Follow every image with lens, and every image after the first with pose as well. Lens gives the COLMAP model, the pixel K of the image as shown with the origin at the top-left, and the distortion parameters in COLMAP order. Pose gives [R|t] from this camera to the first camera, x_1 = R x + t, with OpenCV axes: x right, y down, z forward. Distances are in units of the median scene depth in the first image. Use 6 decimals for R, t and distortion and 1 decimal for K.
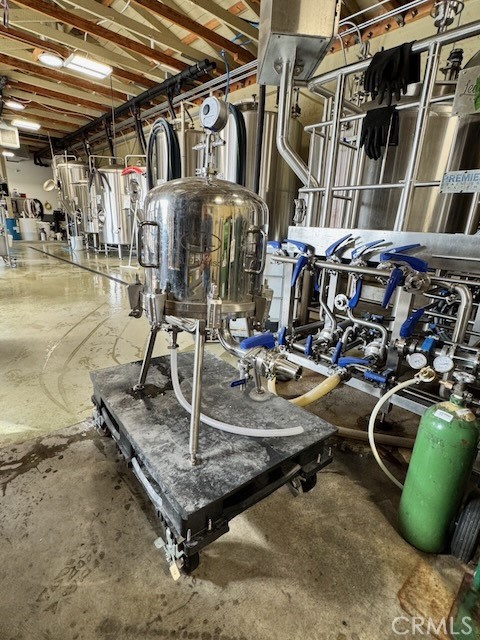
lens RADIAL K [[316.8, 0, 239.4], [0, 316.8, 318.9], [0, 0, 1]] dist [-0.004563, -0.001314]
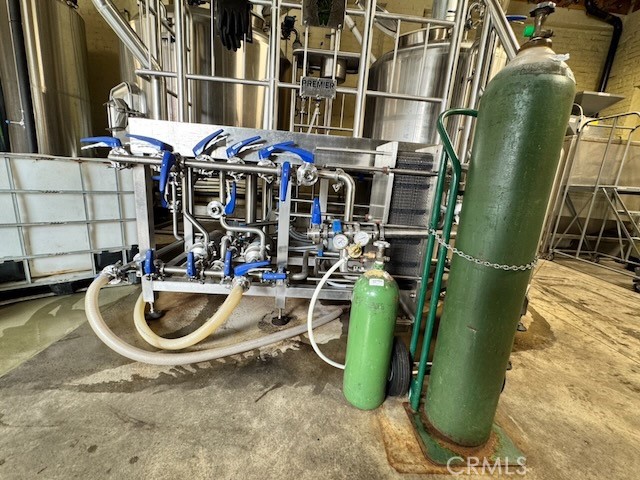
lens RADIAL K [[278.6, 0, 319.8], [0, 278.6, 239.5], [0, 0, 1]] dist [-0.003337, 0.000287]
pose [[0.645900, -0.169579, 0.744349, -0.104979], [0.176408, 0.981782, 0.070594, 0.030325], [-0.742760, 0.085712, 0.664049, 0.275226]]
